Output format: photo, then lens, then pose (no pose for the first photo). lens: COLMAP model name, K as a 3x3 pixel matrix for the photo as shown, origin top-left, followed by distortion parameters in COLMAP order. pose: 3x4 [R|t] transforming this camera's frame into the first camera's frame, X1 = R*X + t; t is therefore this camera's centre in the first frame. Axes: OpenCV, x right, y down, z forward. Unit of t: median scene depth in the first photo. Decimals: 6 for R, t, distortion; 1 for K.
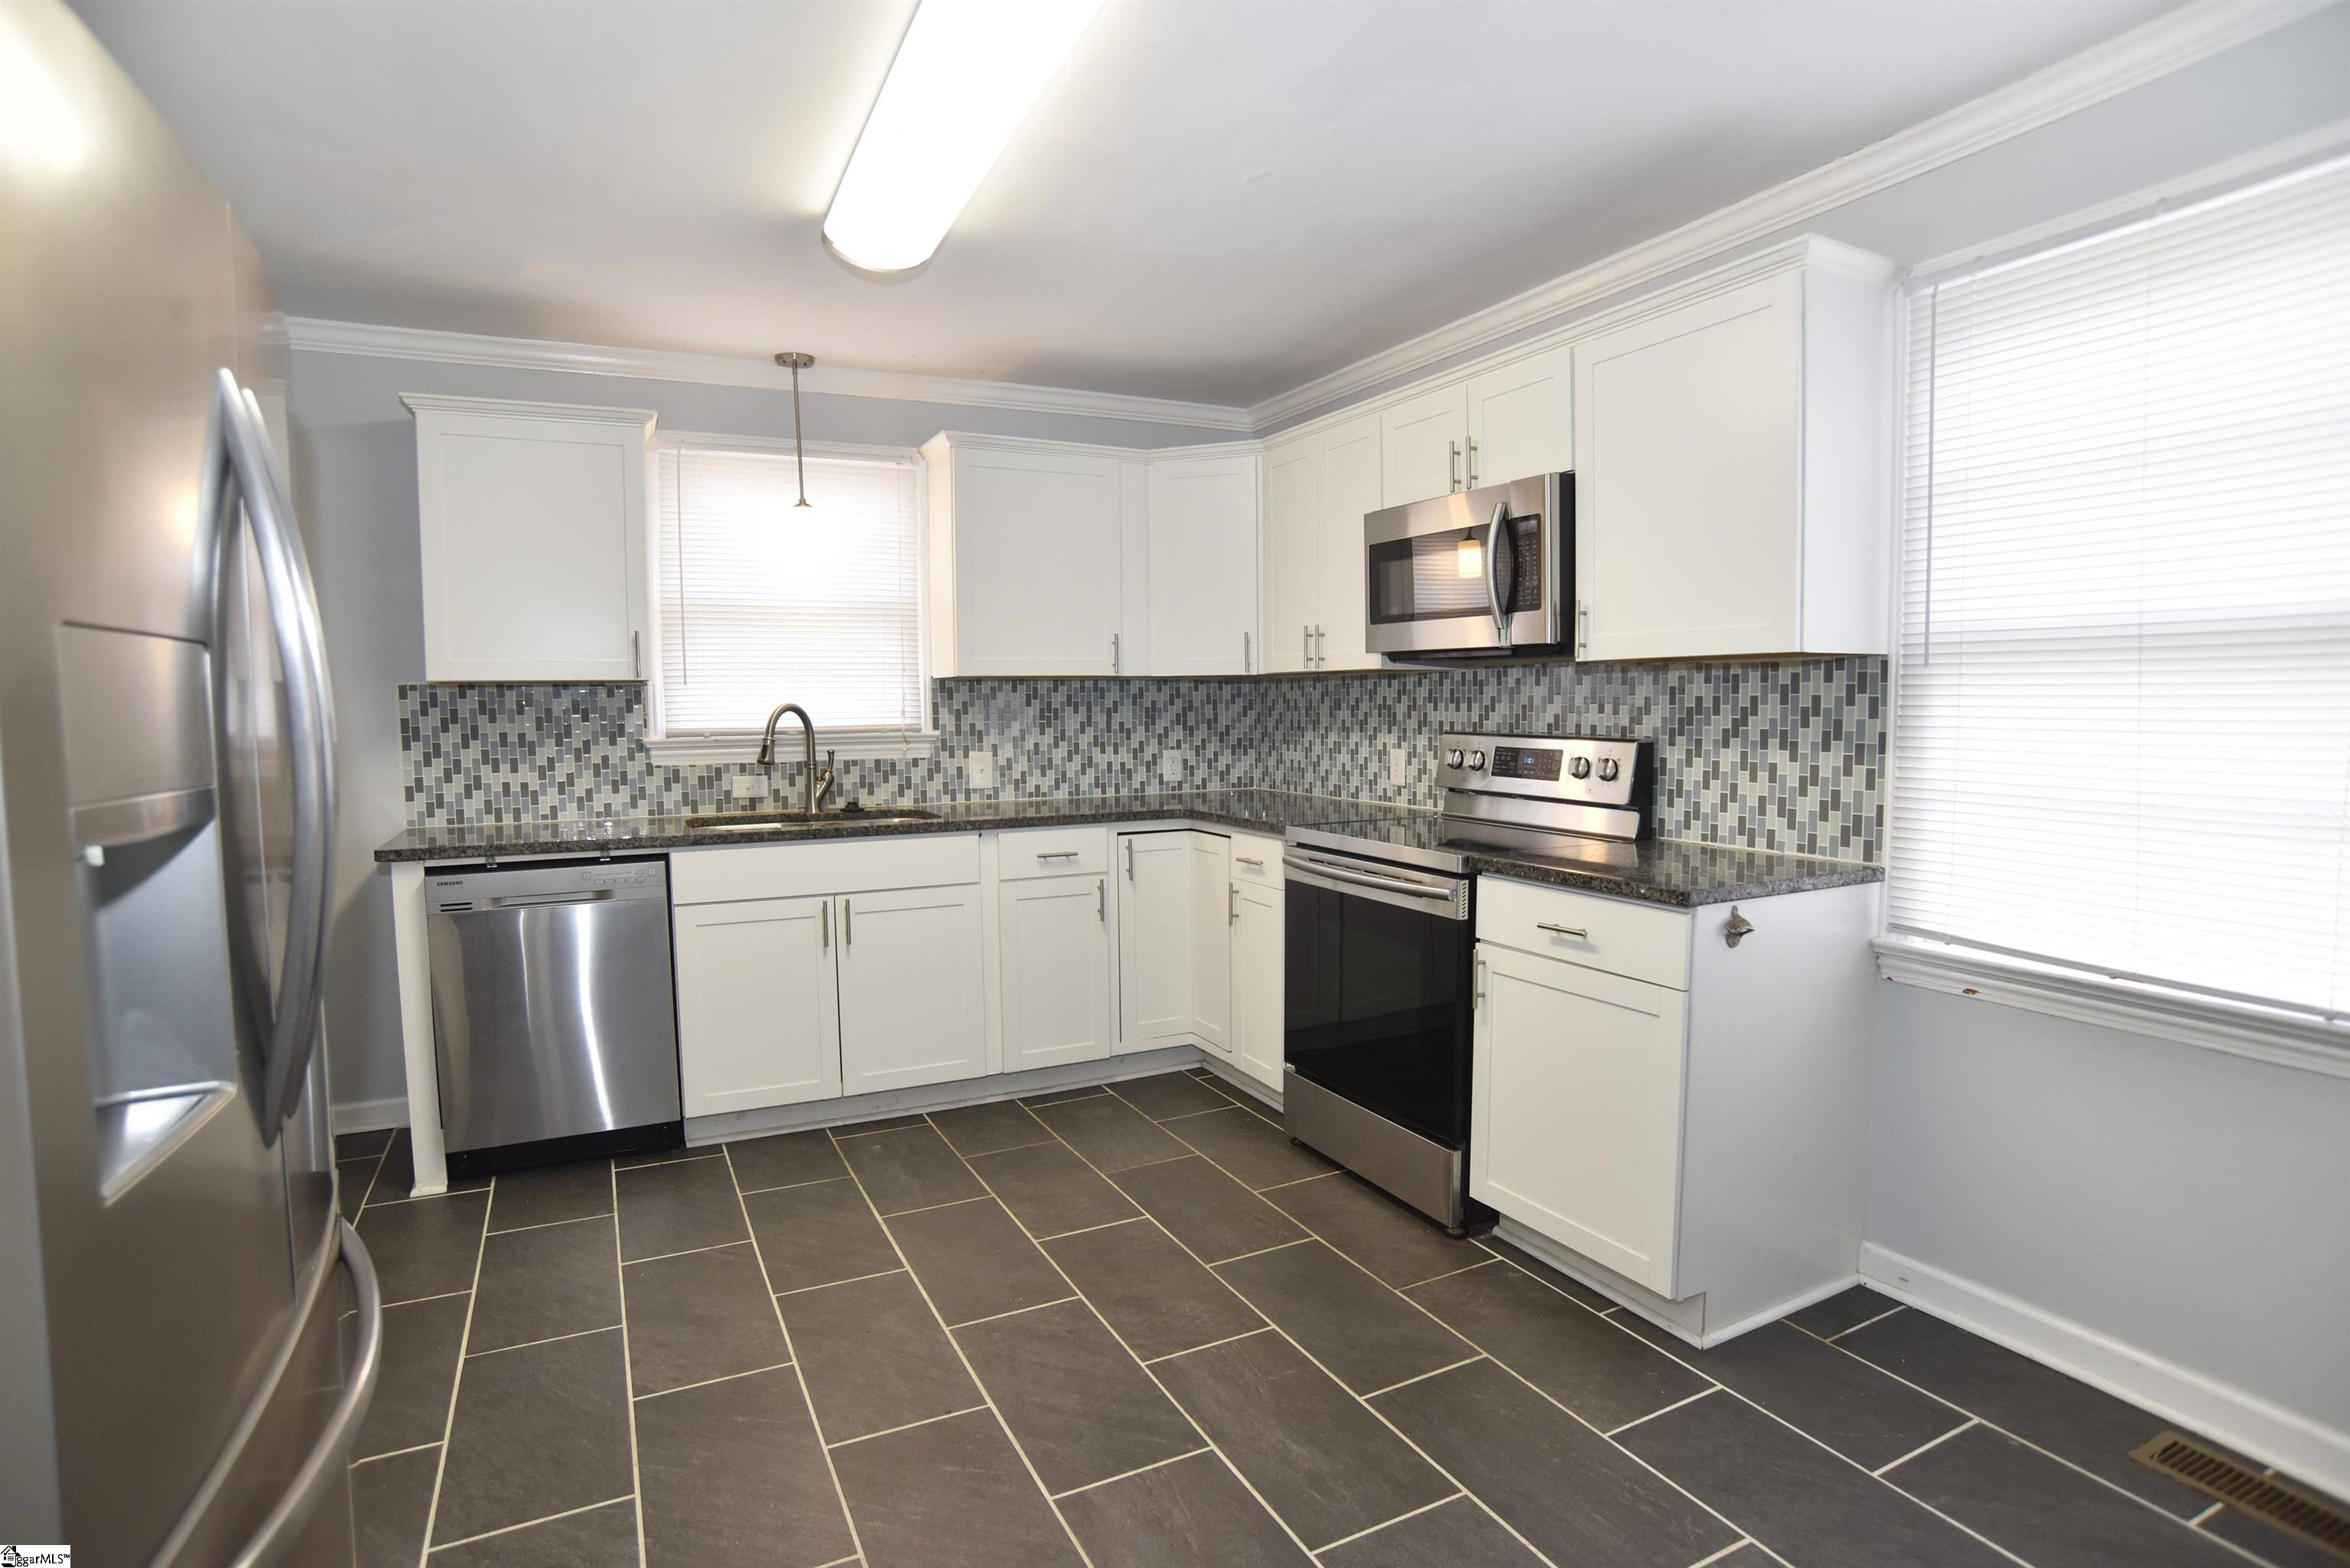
lens RADIAL K [[1195.8, 0, 1175.0], [0, 1195.8, 794.0], [0, 0, 1]] dist [-0.095468, 0.048203]
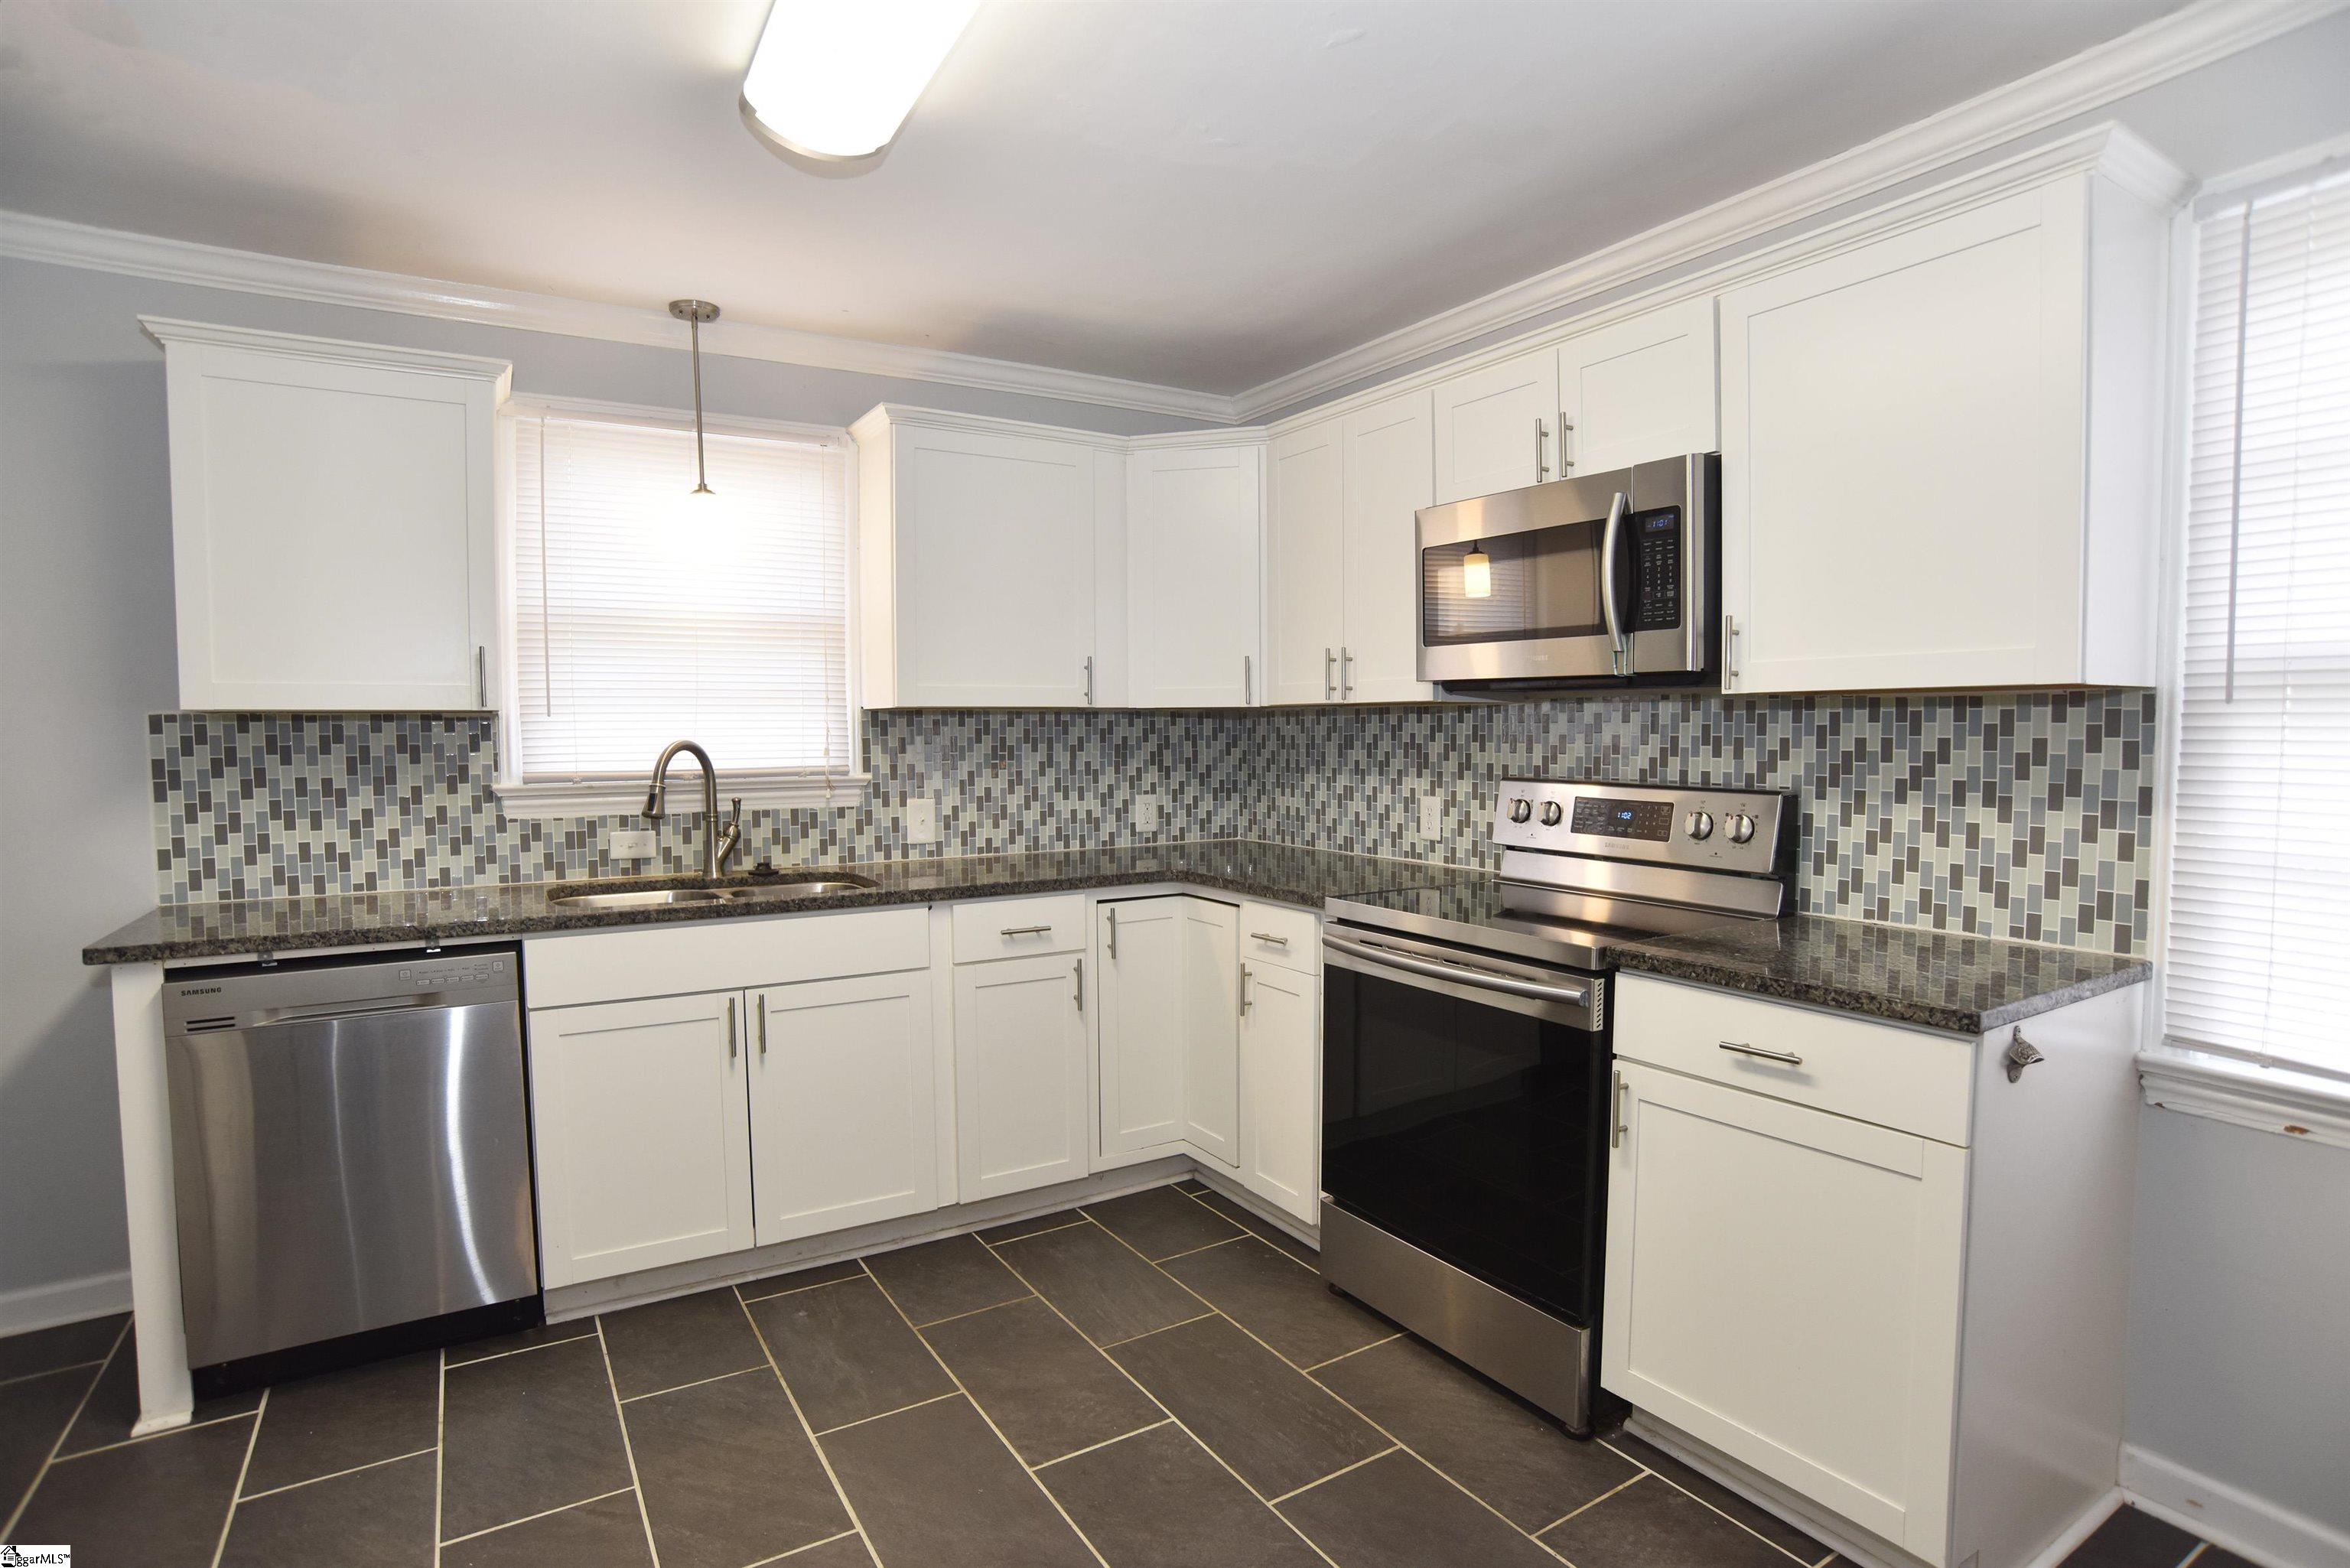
lens RADIAL K [[1195.8, 0, 1175.0], [0, 1195.8, 794.0], [0, 0, 1]] dist [-0.095468, 0.048203]
pose [[0.996244, -0.001418, 0.086579, -0.070214], [0.003488, 0.999712, -0.023760, -0.021883], [-0.086520, 0.023973, 0.995962, 0.197257]]
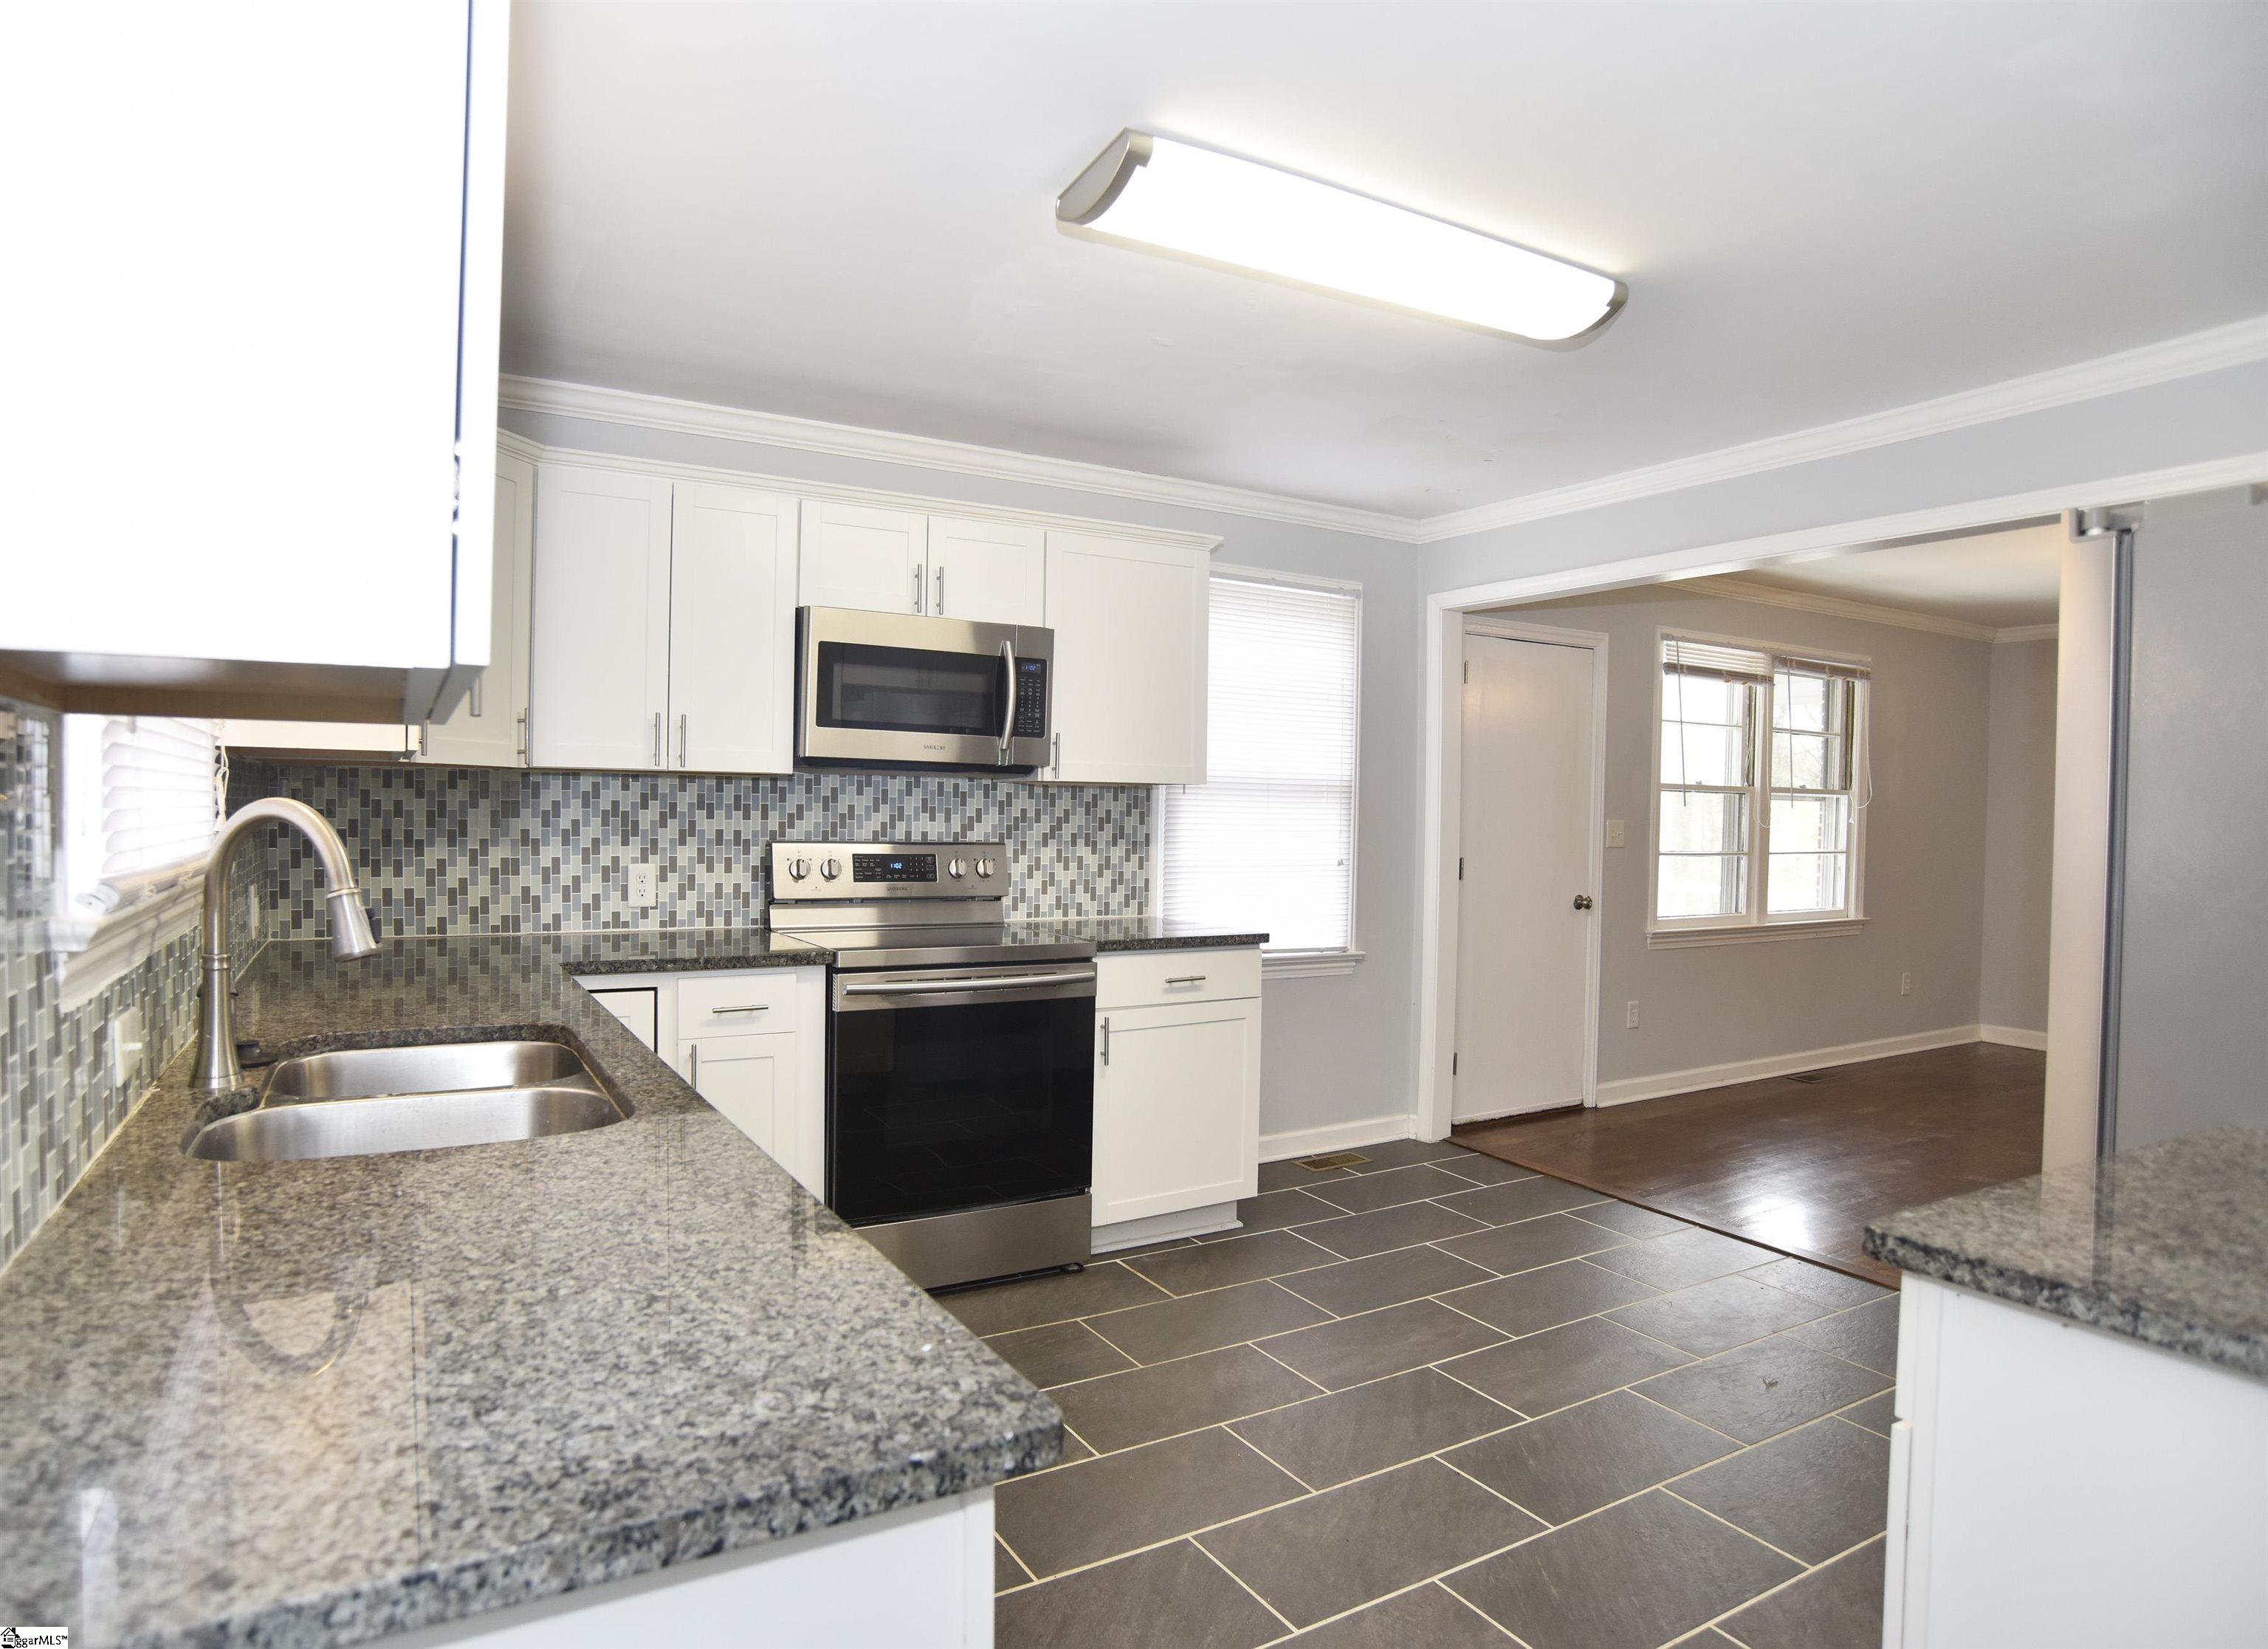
lens RADIAL K [[1286.5, 0, 1019.6], [0, 1286.5, 827.4], [0, 0, 1]] dist [-0.077403, 0.000089]
pose [[-0.022444, -0.007621, 0.999719, -0.785280], [0.062569, 0.998000, 0.009013, -0.059383], [-0.997788, 0.062753, -0.021922, 0.816519]]
